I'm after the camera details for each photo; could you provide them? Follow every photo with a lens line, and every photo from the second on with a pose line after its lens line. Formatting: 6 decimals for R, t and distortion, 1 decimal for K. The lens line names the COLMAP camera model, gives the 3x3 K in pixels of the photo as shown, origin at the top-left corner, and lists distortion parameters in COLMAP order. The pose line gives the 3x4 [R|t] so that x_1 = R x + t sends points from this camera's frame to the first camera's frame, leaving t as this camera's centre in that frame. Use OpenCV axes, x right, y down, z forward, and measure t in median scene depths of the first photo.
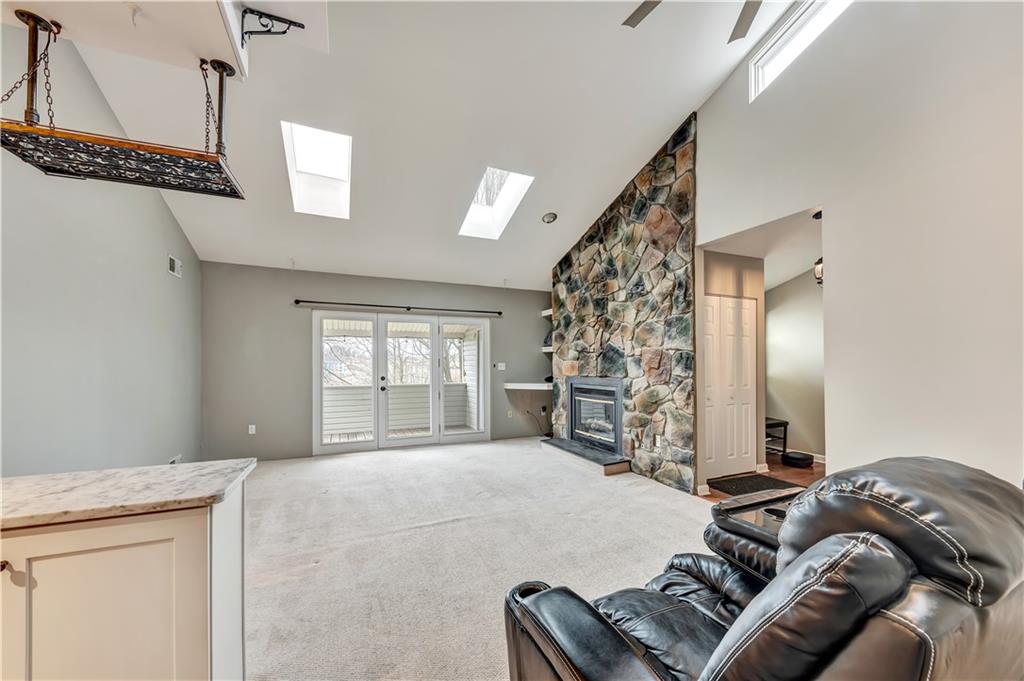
lens RADIAL K [[388.2, 0, 514.5], [0, 388.2, 361.0], [0, 0, 1]] dist [0.000582, 0.000003]
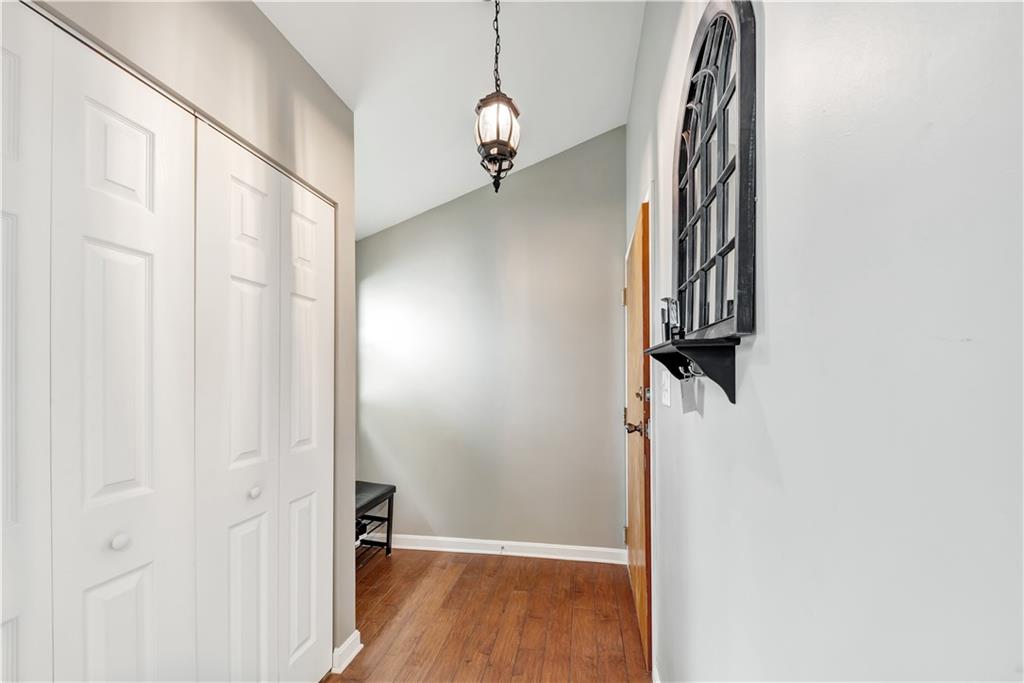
lens RADIAL K [[388.2, 0, 514.5], [0, 388.2, 362.0], [0, 0, 1]] dist [0.000582, 0.000003]
pose [[0.576138, 0.017069, 0.817174, 0.414413], [0.004804, 0.999694, -0.024268, 0.001671], [-0.817338, 0.017907, 0.575880, 0.638485]]
